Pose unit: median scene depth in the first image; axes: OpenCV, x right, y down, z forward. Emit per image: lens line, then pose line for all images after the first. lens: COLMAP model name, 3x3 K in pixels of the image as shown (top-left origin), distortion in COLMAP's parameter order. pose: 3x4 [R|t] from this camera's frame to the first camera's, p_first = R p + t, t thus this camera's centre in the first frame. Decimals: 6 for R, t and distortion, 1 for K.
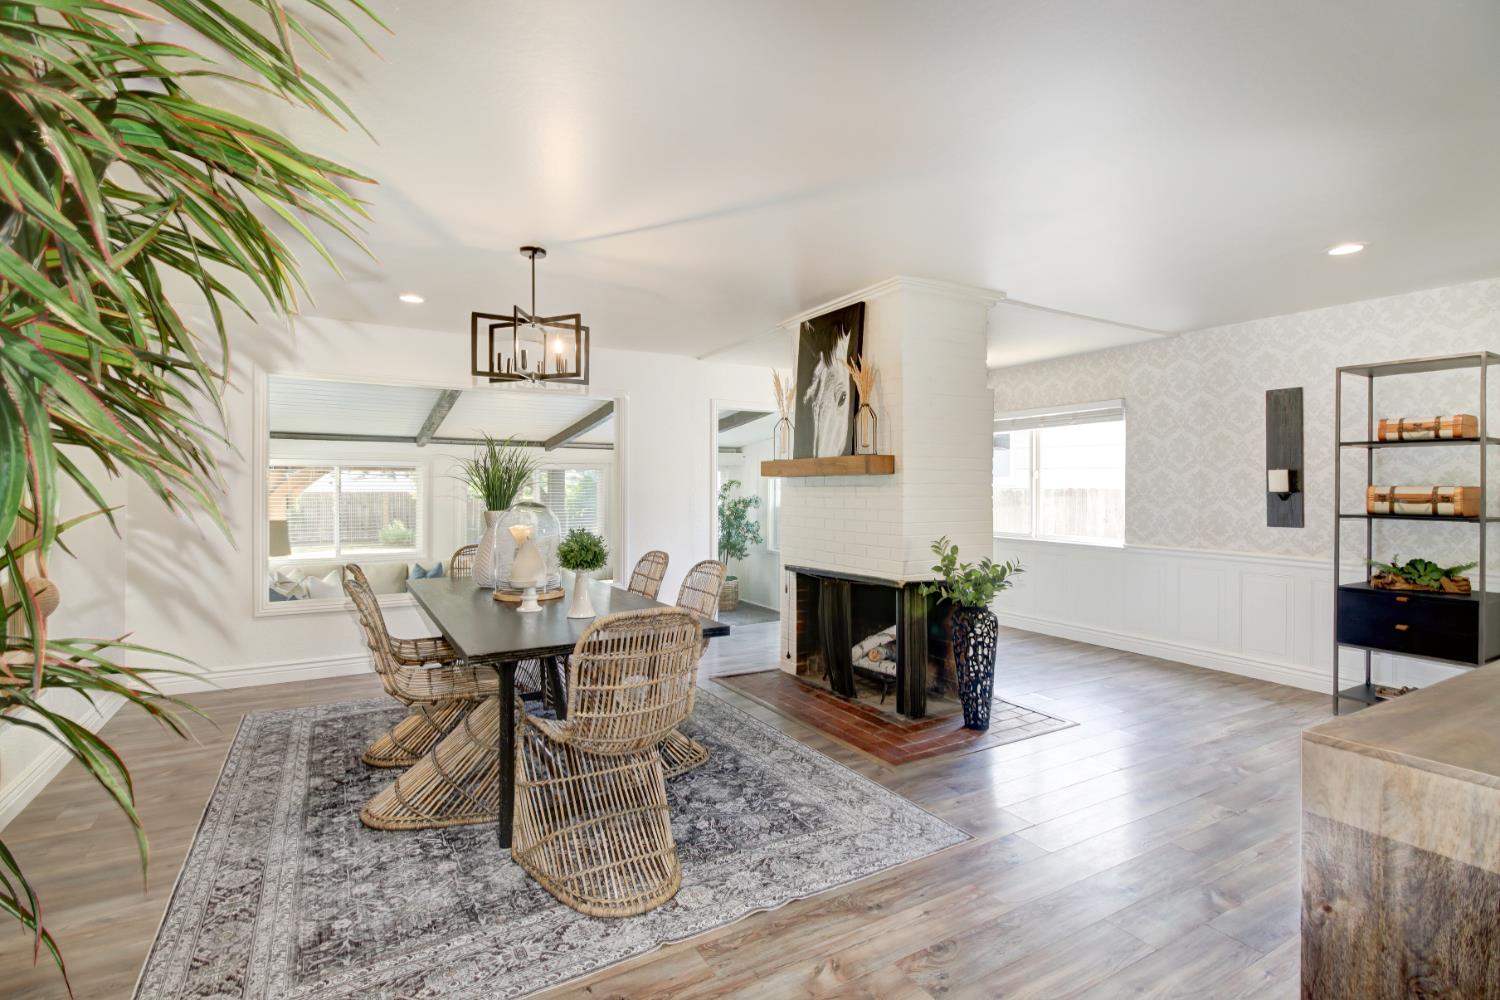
lens RADIAL K [[694.6, 0, 748.0], [0, 694.6, 475.2], [0, 0, 1]] dist [-0.002529, -0.000138]
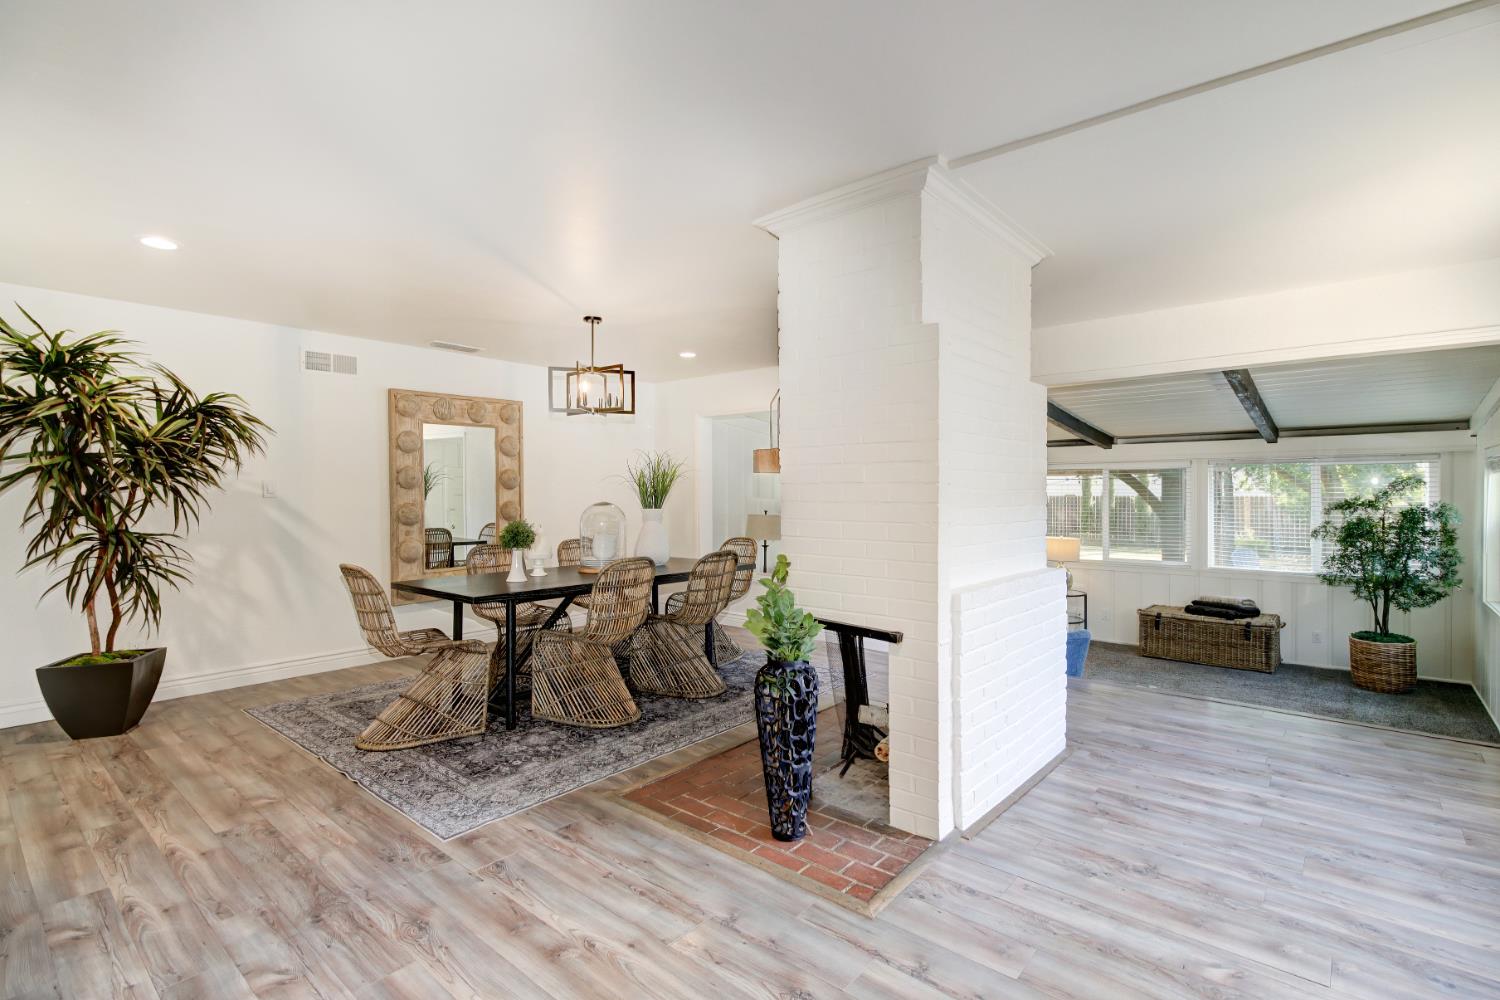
lens RADIAL K [[697.6, 0, 777.3], [0, 697.6, 500.9], [0, 0, 1]] dist [0.019161, -0.013753]
pose [[0.366054, 0.014451, -0.930481, 0.847050], [0.015866, 0.999637, 0.021767, 0.006147], [0.930458, -0.022731, 0.365692, 0.633388]]
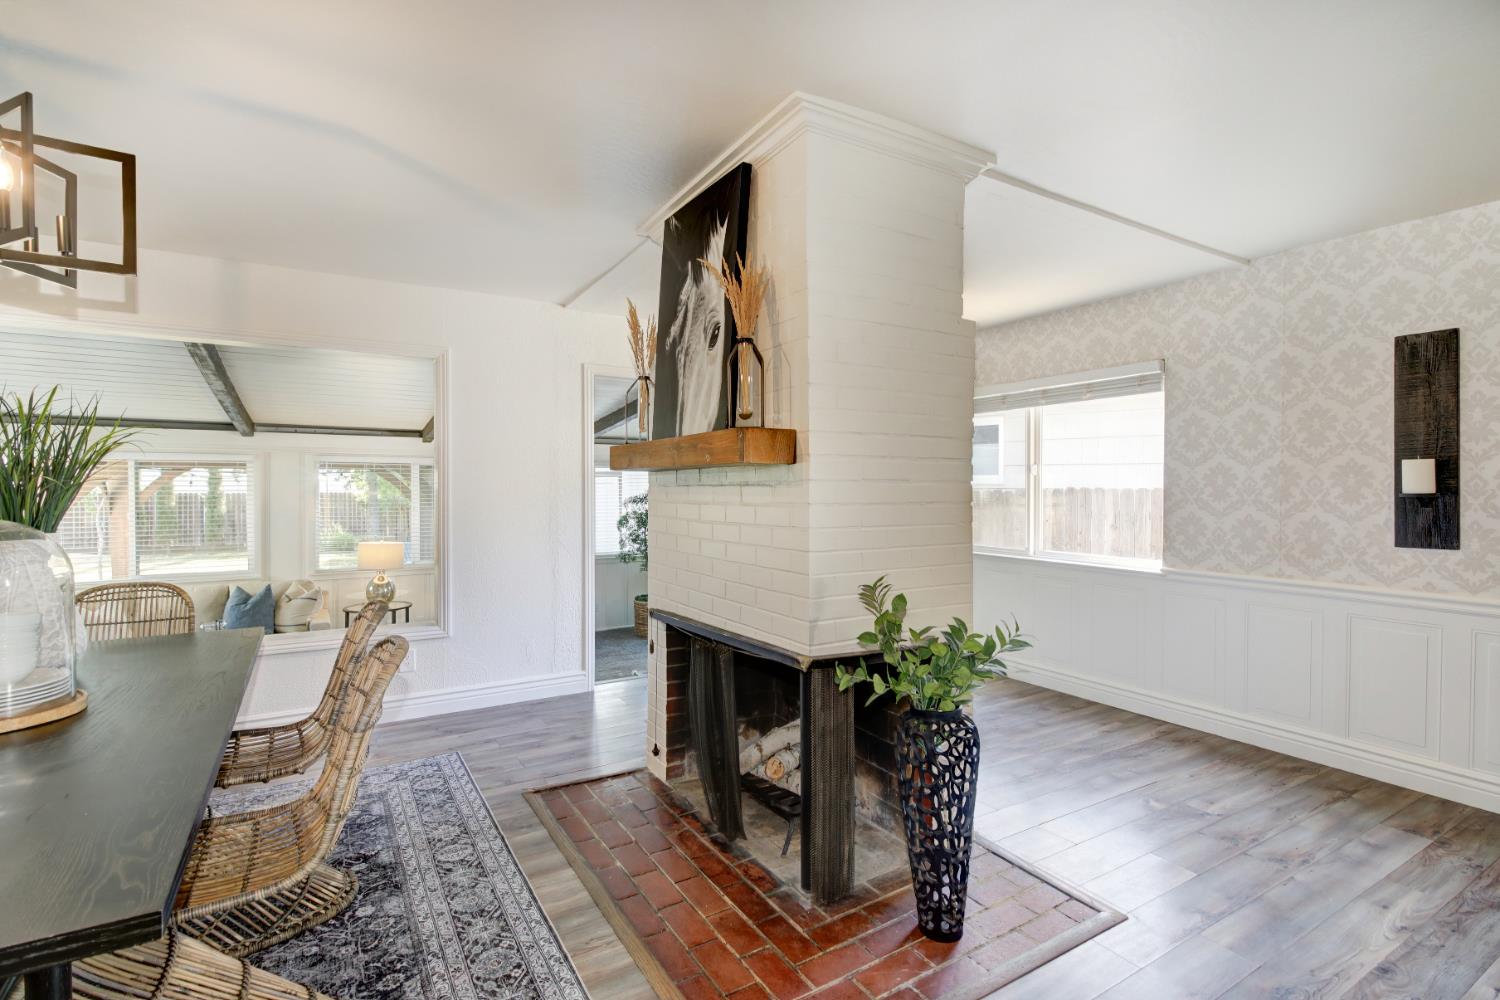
lens RADIAL K [[703.7, 0, 748.9], [0, 703.7, 482.9], [0, 0, 1]] dist [0.018171, -0.013375]
pose [[0.999749, -0.001170, 0.022366, 0.145450], [0.000899, 0.999926, 0.012103, 0.006108], [-0.022379, -0.012080, 0.999677, 0.393621]]
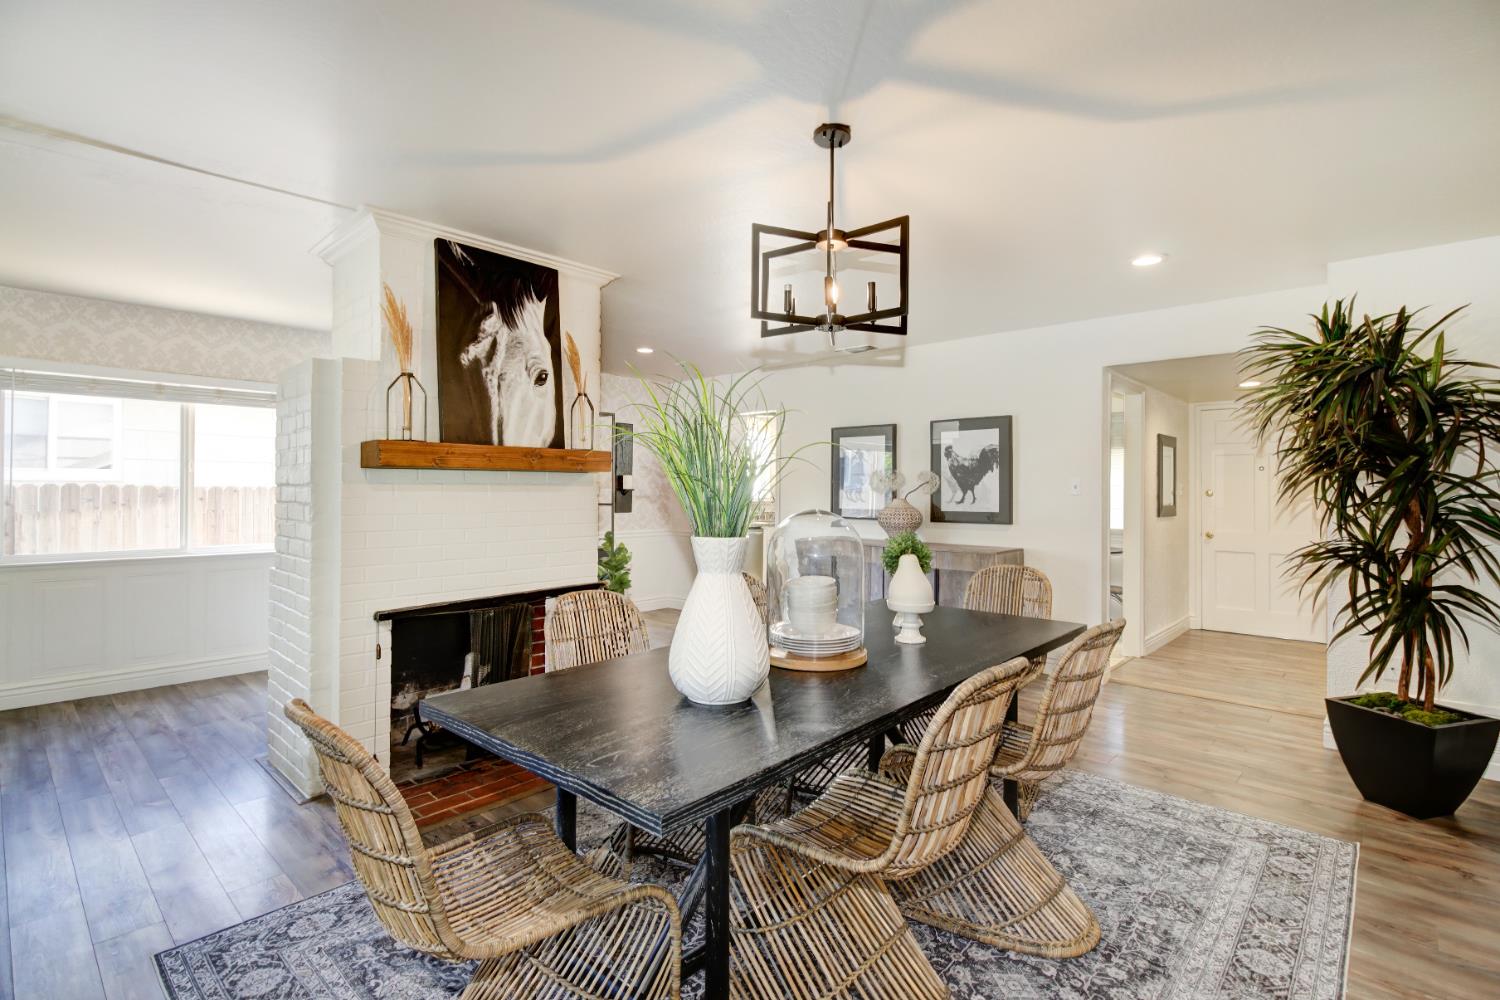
lens RADIAL K [[722.1, 0, 749.5], [0, 722.1, 492.1], [0, 0, 1]] dist [-0.001518, -0.000435]
pose [[-0.293313, -0.009688, 0.955967, -0.722397], [-0.026500, 0.999647, 0.002000, 0.015792], [-0.955649, -0.024747, -0.293467, 0.975510]]
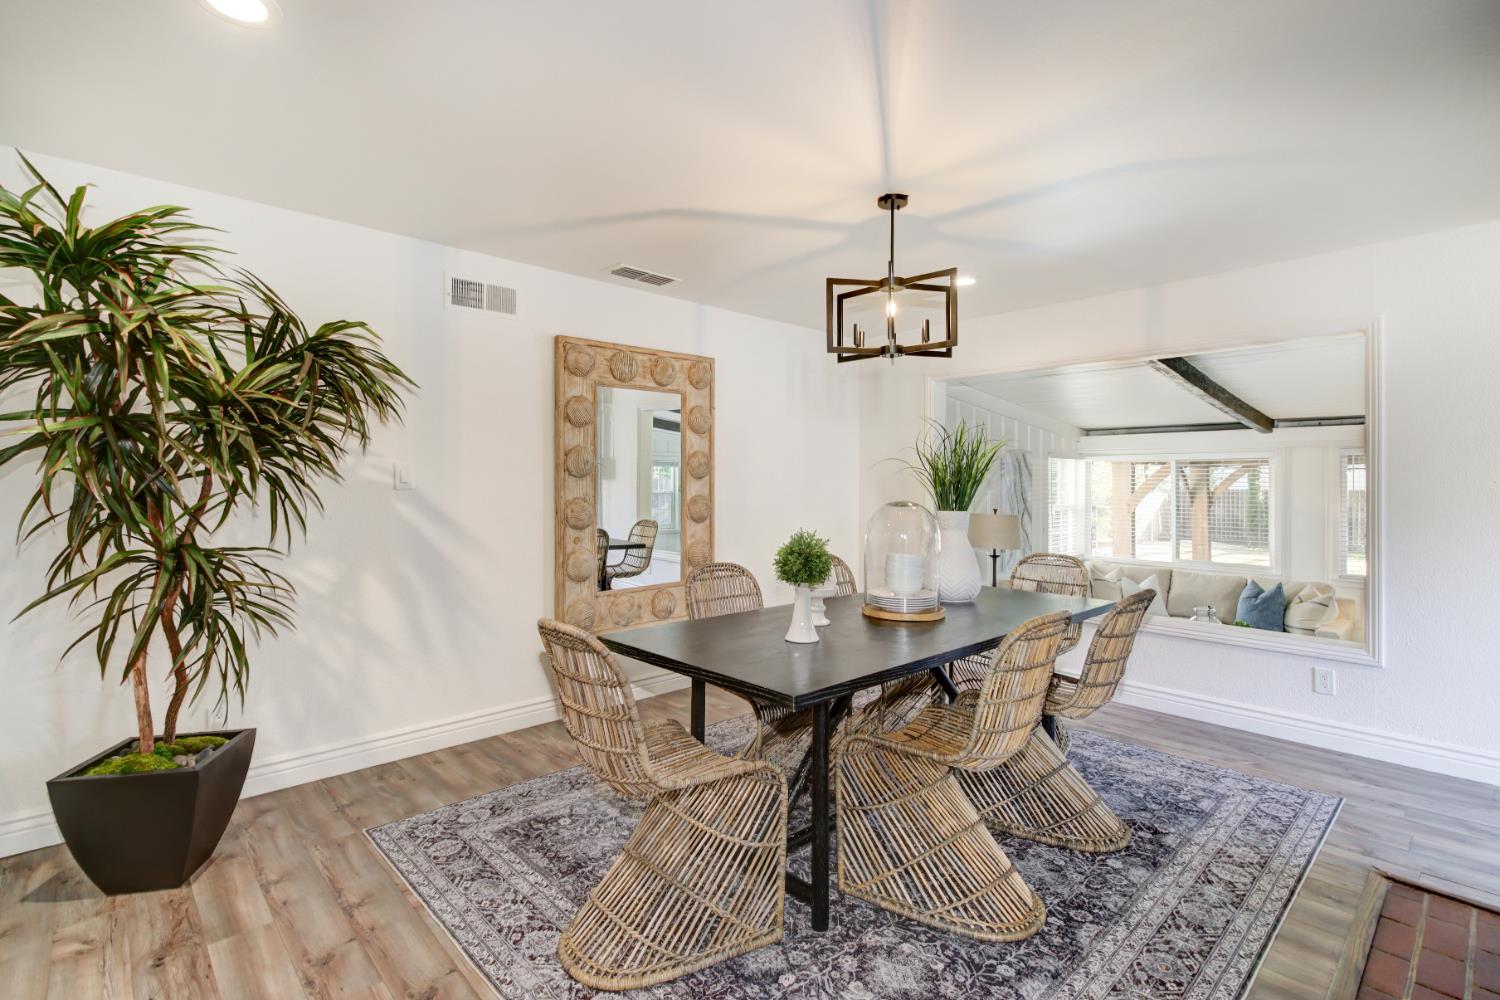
lens RADIAL K [[703.7, 0, 748.9], [0, 703.7, 482.9], [0, 0, 1]] dist [0.018171, -0.013375]
pose [[0.229296, 0.005238, -0.973343, 0.363725], [0.011517, 0.999901, 0.008094, 0.003225], [0.973289, -0.013065, 0.229213, 0.485965]]
